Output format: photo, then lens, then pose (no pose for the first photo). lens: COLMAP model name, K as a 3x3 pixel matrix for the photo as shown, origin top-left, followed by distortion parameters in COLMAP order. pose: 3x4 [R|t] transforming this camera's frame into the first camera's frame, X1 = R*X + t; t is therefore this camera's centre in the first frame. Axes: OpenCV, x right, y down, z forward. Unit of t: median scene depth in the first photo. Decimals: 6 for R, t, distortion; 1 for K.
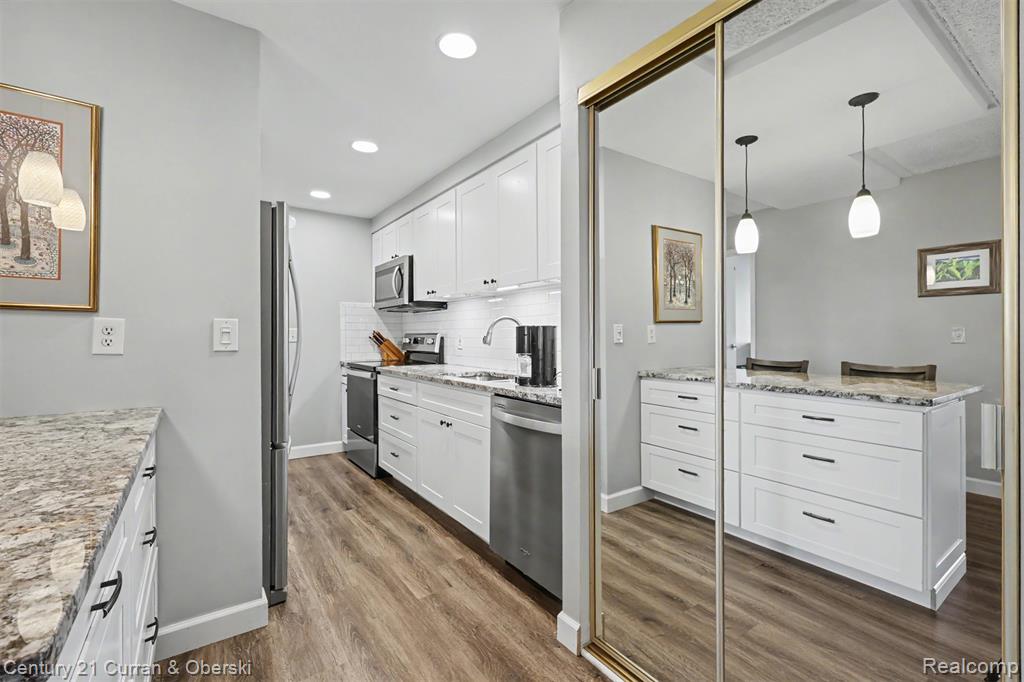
lens RADIAL K [[447.2, 0, 512.6], [0, 447.2, 338.0], [0, 0, 1]] dist [0.000279, 0.000396]
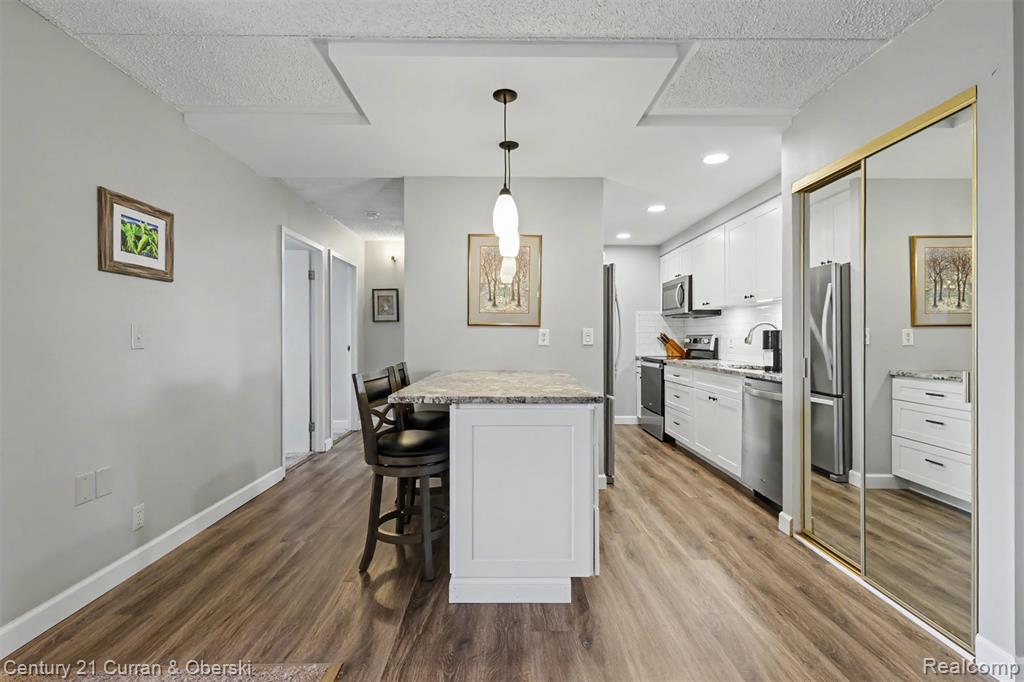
lens RADIAL K [[467.3, 0, 511.7], [0, 467.3, 339.0], [0, 0, 1]] dist [-0.009200, -0.001569]
pose [[0.822332, 0.003488, -0.568997, 0.128105], [-0.002671, 0.999994, 0.002270, -0.000501], [0.569002, -0.000347, 0.822336, -0.447400]]
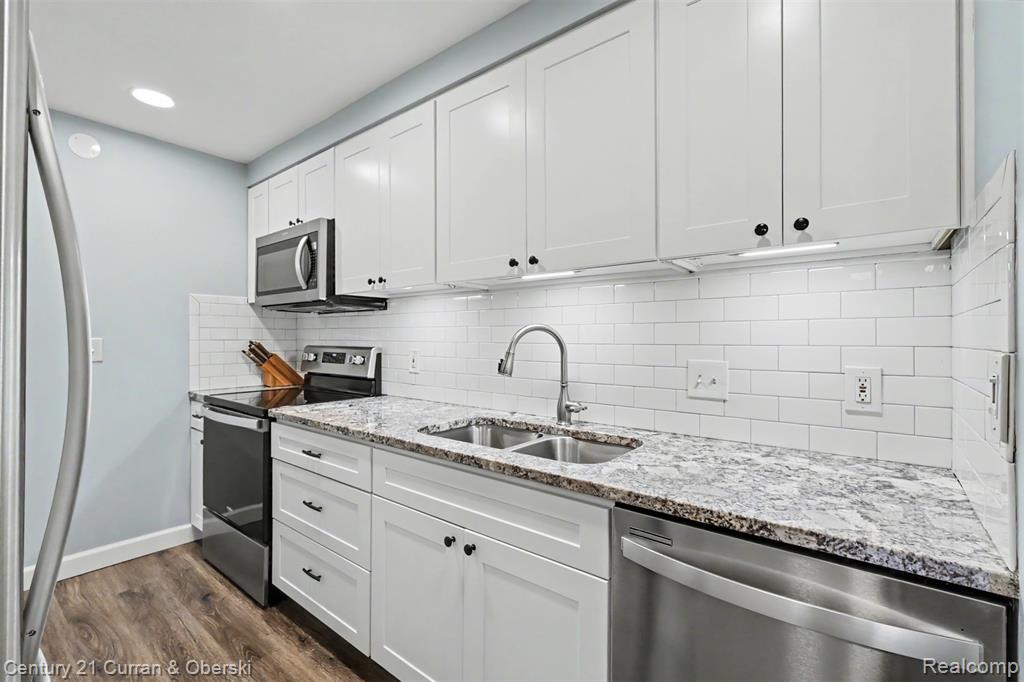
lens RADIAL K [[447.2, 0, 515.3], [0, 447.2, 336.9], [0, 0, 1]] dist [0.000279, 0.000396]
pose [[0.959353, 0.005373, 0.282159, -0.172122], [-0.003310, 0.999964, -0.007789, -0.023909], [-0.282191, 0.006539, 0.959336, 0.382596]]
